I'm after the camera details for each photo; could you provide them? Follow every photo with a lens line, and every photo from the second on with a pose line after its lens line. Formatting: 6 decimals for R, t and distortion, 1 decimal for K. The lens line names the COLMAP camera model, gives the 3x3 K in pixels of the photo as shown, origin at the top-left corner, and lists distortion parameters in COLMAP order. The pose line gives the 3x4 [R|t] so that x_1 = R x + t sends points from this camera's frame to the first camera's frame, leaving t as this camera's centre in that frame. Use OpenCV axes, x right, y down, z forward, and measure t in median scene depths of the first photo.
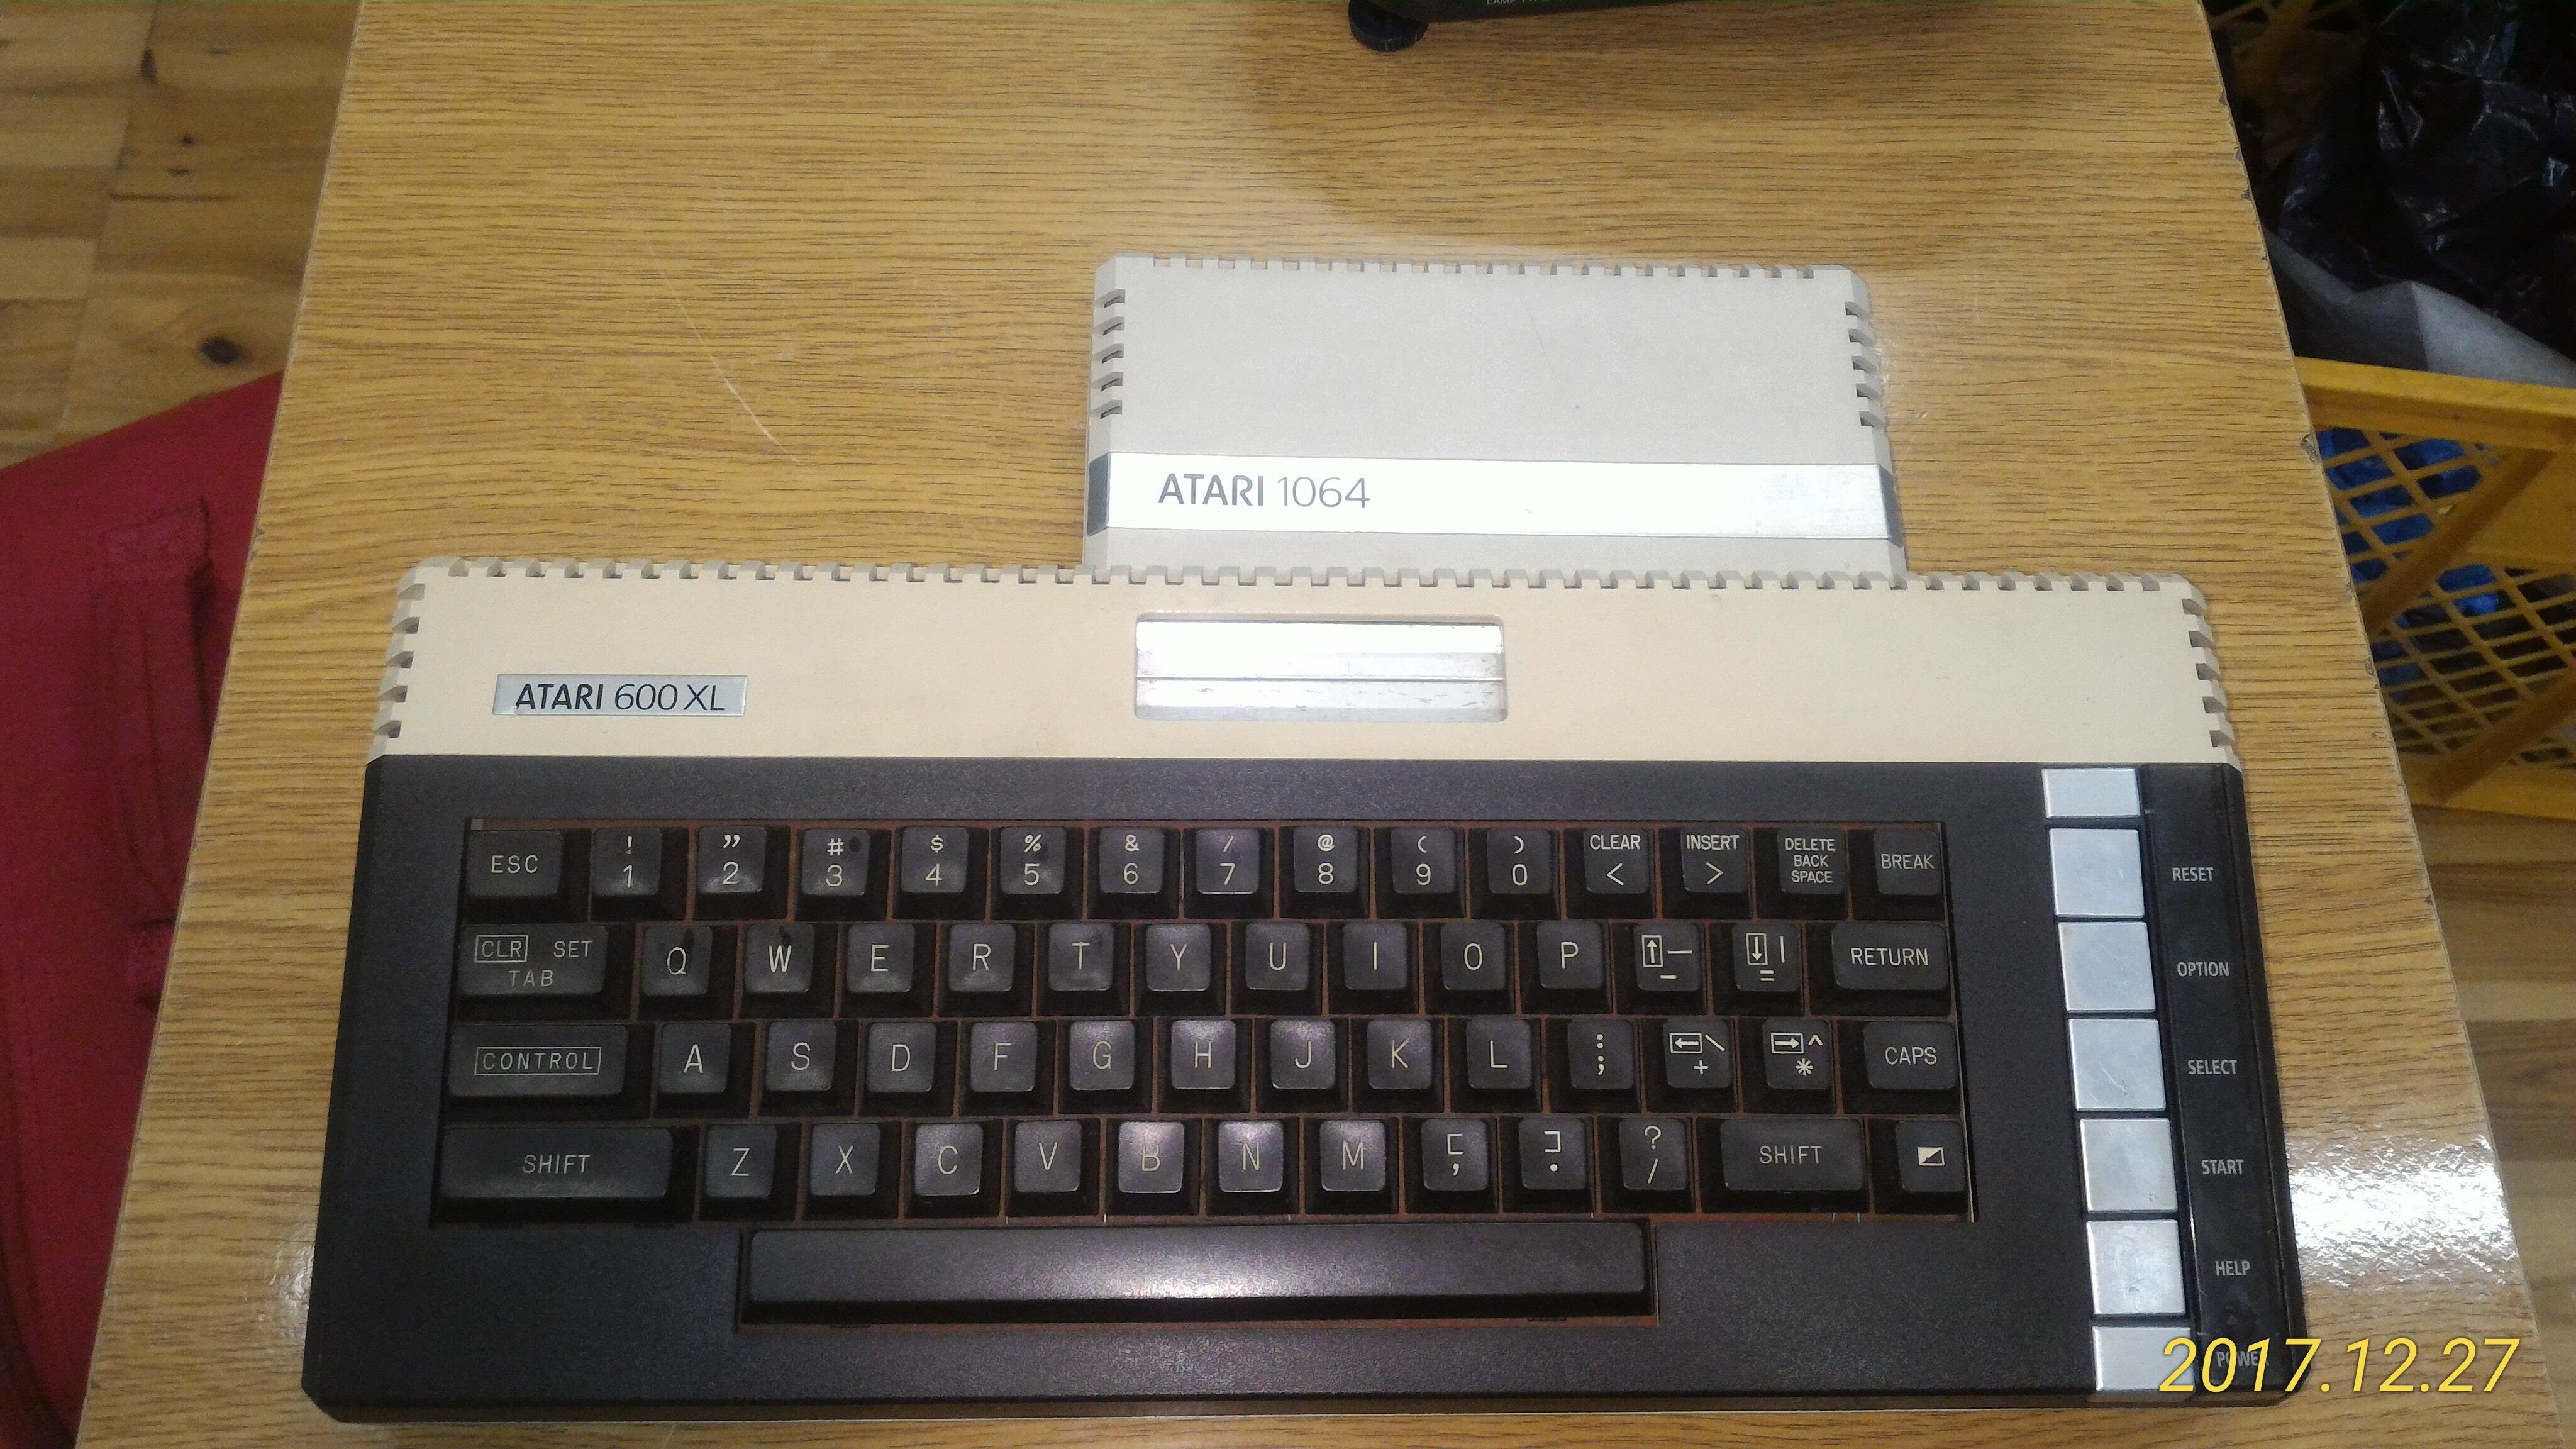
lens RADIAL K [[2213.4, 0, 1288.0], [0, 2213.4, 724.5], [0, 0, 1]] dist [0.085970, -0.232530]
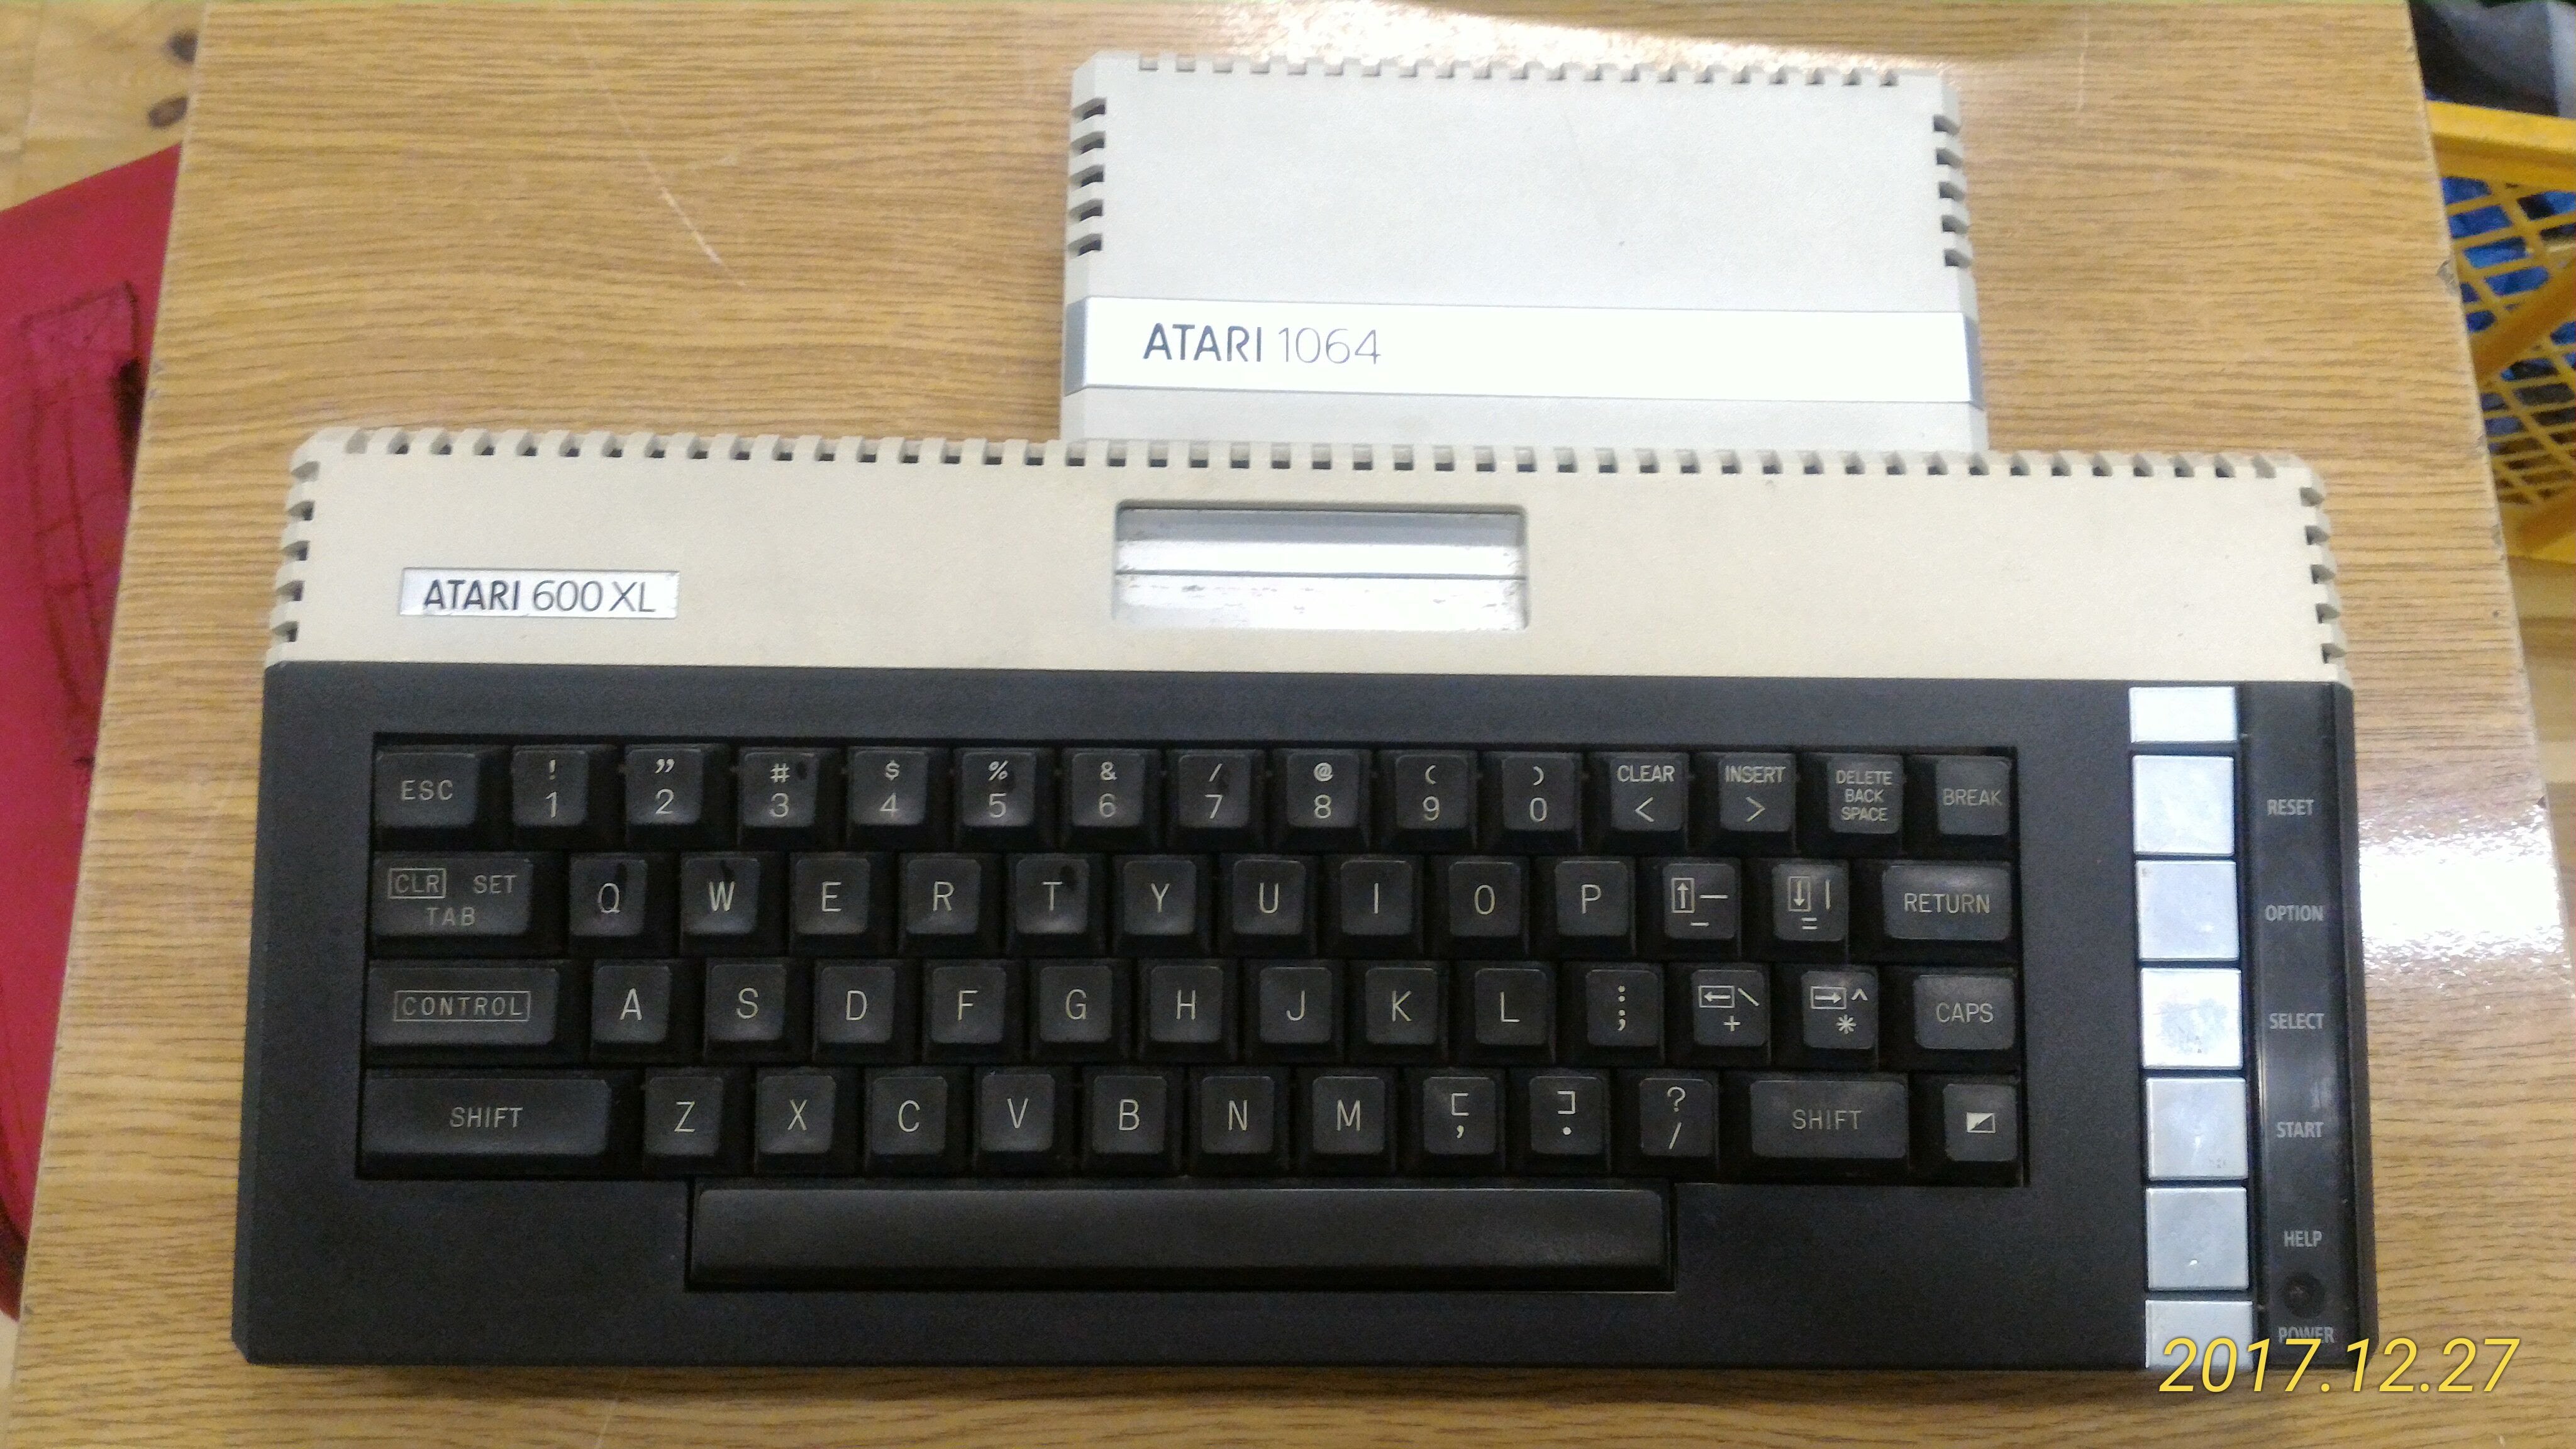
lens RADIAL K [[2213.4, 0, 1288.0], [0, 2213.4, 724.5], [0, 0, 1]] dist [0.085970, -0.232530]
pose [[0.999786, 0.008650, -0.018784, 0.017274], [-0.005578, 0.987456, 0.157794, -0.094956], [0.019913, -0.157655, 0.987293, 0.100919]]
